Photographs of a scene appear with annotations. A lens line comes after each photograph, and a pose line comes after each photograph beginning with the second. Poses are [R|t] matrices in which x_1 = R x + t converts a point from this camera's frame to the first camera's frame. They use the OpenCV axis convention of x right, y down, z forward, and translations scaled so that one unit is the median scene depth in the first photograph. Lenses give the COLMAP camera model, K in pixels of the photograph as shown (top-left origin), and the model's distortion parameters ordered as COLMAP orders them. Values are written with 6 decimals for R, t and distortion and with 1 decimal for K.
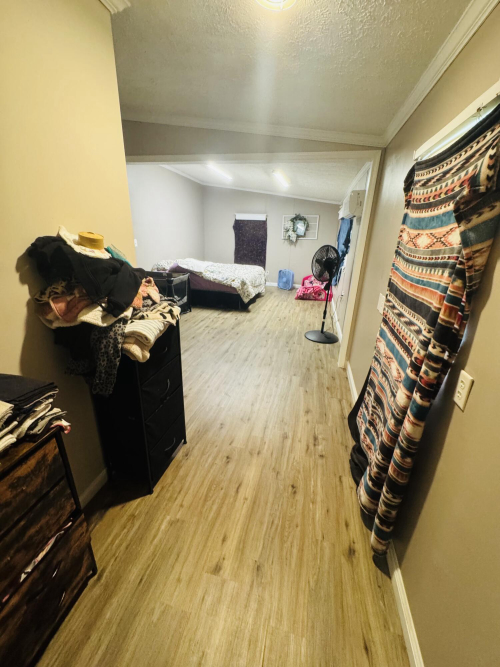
lens RADIAL K [[265.9, 0, 248.9], [0, 265.9, 333.1], [0, 0, 1]] dist [-0.003265, -0.000204]
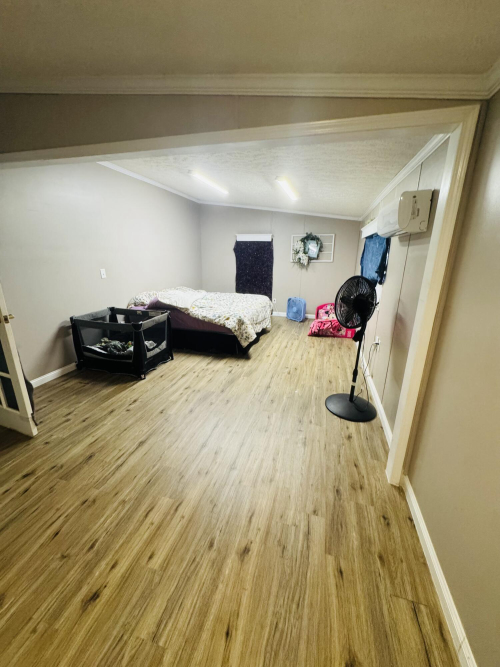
lens RADIAL K [[265.9, 0, 251.1], [0, 265.9, 332.5], [0, 0, 1]] dist [-0.003265, -0.000204]
pose [[0.999341, -0.010618, -0.034715, 0.035482], [0.008180, 0.997539, -0.069636, -0.103879], [0.035369, 0.069306, 0.996968, 0.237938]]
